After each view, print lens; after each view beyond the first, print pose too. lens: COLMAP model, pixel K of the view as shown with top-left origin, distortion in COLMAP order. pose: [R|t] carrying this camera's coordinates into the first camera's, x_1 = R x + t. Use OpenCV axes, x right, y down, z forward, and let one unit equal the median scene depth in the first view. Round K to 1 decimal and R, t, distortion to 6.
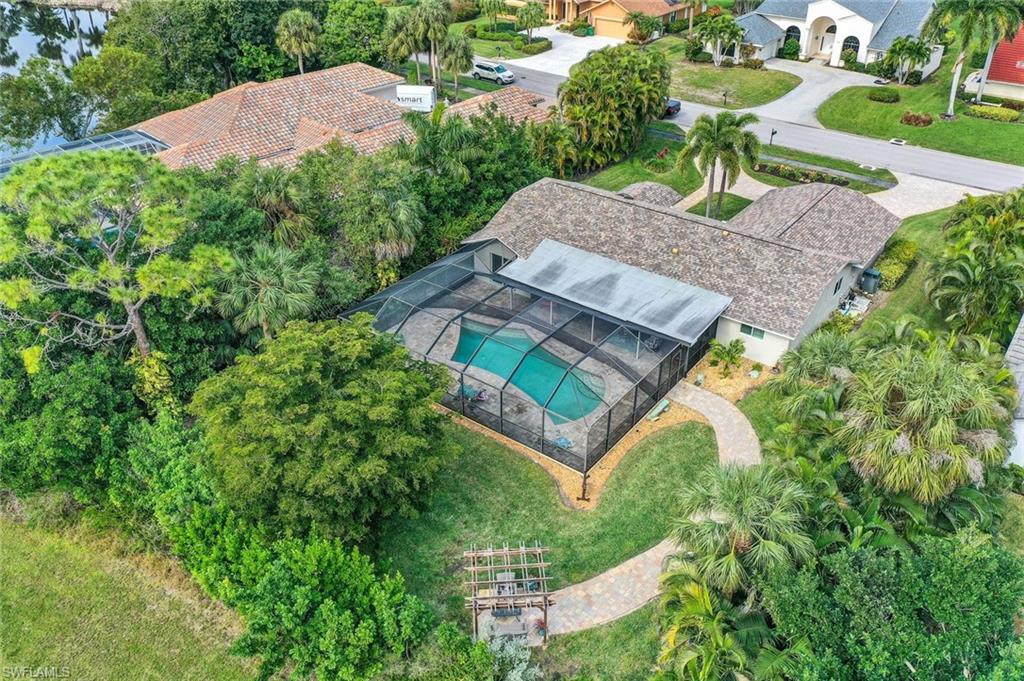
lens RADIAL K [[869.2, 0, 511.8], [0, 869.2, 342.0], [0, 0, 1]] dist [0.009457, -0.000499]
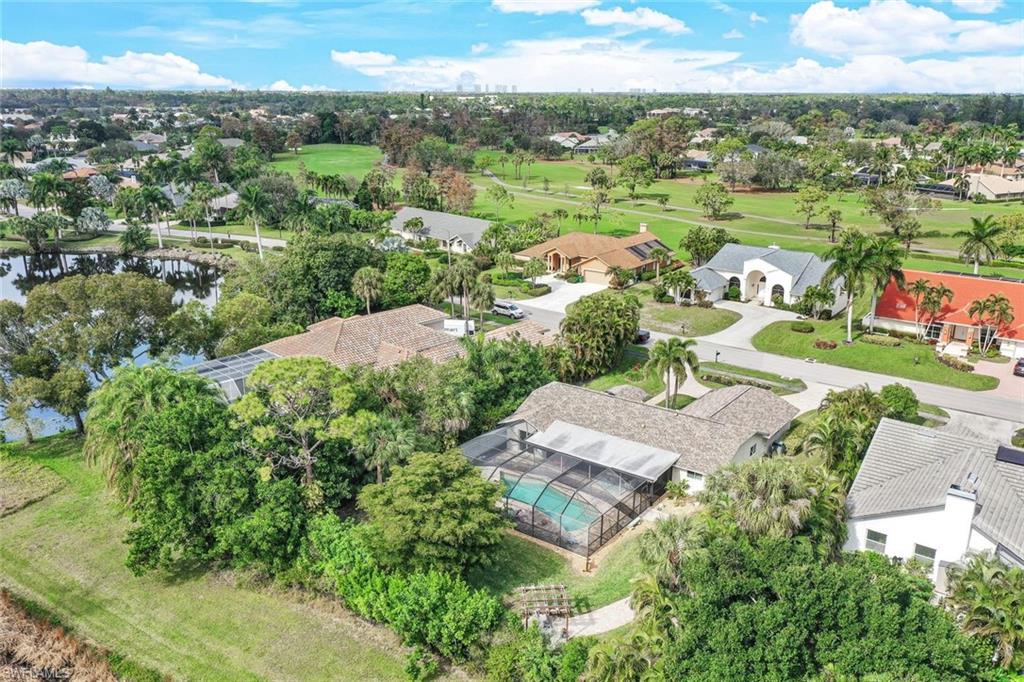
lens RADIAL K [[869.2, 0, 514.5], [0, 869.2, 340.9], [0, 0, 1]] dist [0.009457, -0.000499]
pose [[0.999907, 0.001131, 0.013610, -0.049898], [0.002414, 0.966225, -0.257687, 0.127172], [-0.013442, 0.257696, 0.966132, -0.443005]]
